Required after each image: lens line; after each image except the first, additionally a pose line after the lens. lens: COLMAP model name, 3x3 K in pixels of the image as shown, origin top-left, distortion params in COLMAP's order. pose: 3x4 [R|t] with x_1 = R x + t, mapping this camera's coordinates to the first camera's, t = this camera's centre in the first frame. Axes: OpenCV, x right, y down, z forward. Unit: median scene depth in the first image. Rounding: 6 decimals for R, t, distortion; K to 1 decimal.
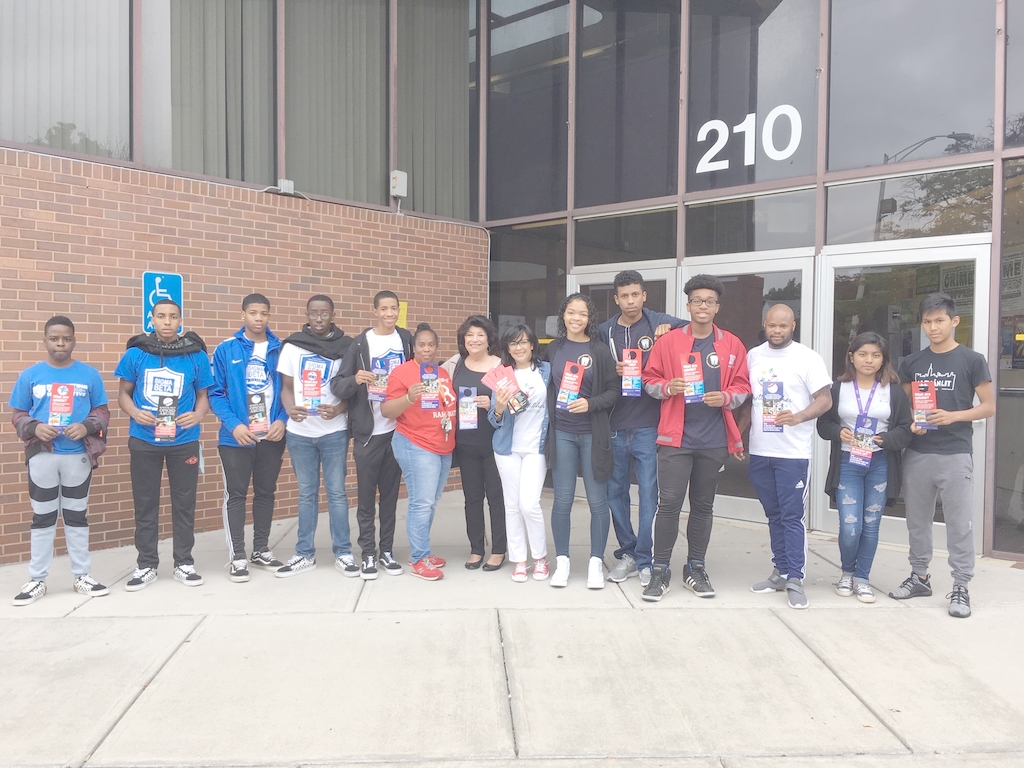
lens RADIAL K [[877.4, 0, 512.0], [0, 877.4, 384.0], [0, 0, 1]] dist [0.070393, -0.120534]
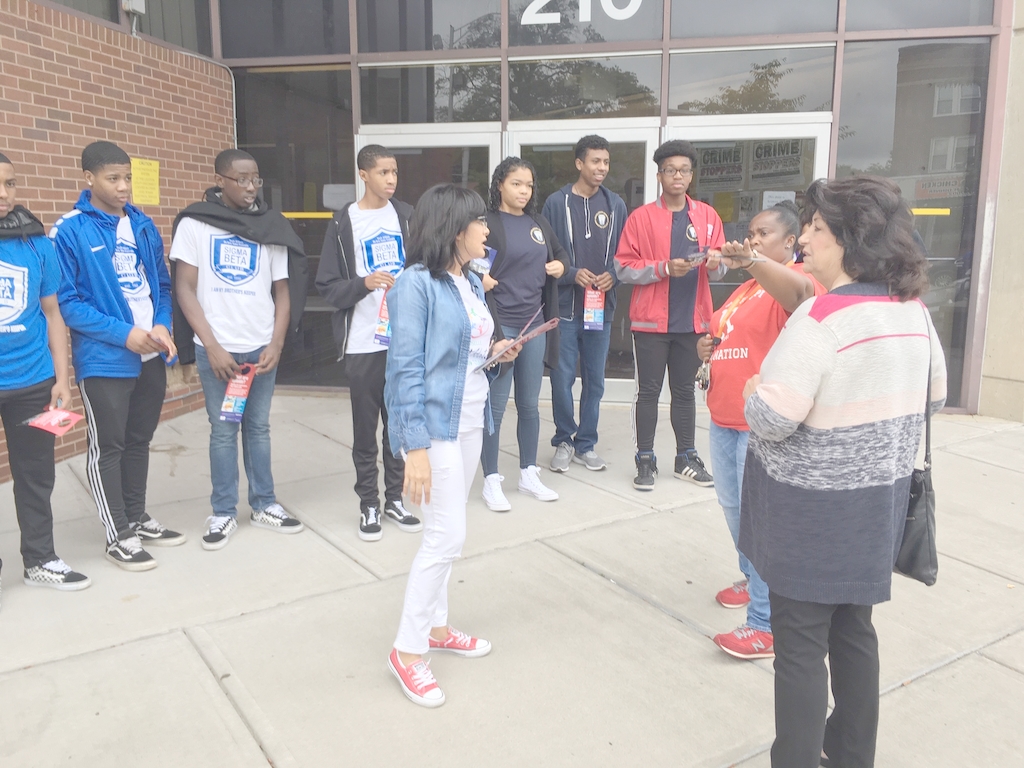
lens RADIAL K [[877.4, 0, 512.0], [0, 877.4, 384.0], [0, 0, 1]] dist [0.070393, -0.120534]
pose [[0.857487, -0.095779, 0.505511, -0.386719], [0.023932, 0.988881, 0.146769, -0.013929], [-0.513948, -0.113755, 0.850245, 0.272604]]
